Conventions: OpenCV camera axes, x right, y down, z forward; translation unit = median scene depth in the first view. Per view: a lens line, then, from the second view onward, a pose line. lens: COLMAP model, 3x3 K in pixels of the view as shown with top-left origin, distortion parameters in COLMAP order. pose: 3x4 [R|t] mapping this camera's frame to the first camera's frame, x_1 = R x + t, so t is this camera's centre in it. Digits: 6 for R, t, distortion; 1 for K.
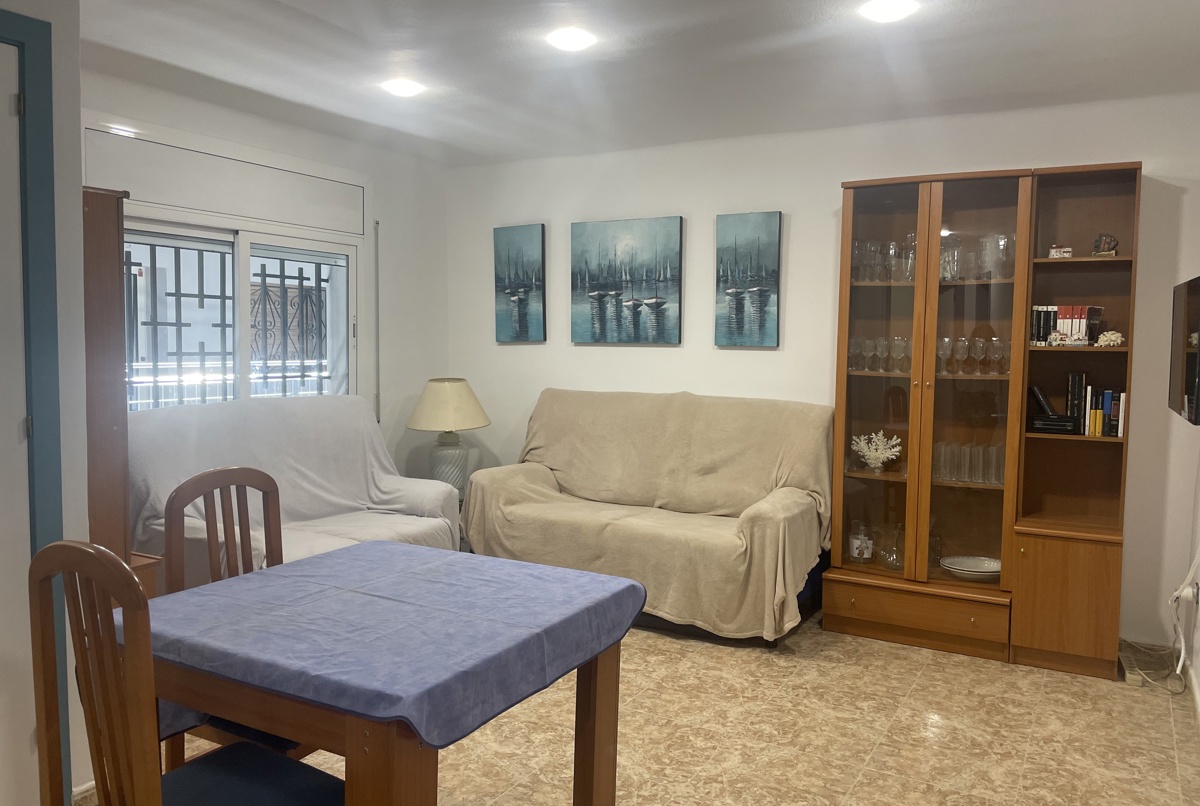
lens RADIAL K [[925.5, 0, 596.5], [0, 925.5, 401.5], [0, 0, 1]] dist [0.051490, -0.011049]
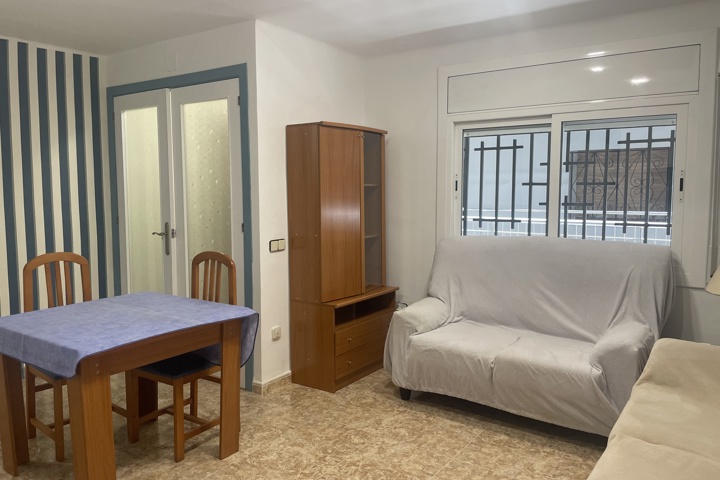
lens RADIAL K [[550.7, 0, 359.2], [0, 550.7, 242.8], [0, 0, 1]] dist [0.038235, -0.039140]
pose [[-0.095913, 0.080500, -0.992129, 0.631747], [-0.068405, 0.993835, 0.087252, -0.063186], [0.993036, 0.076236, -0.089815, 1.085382]]
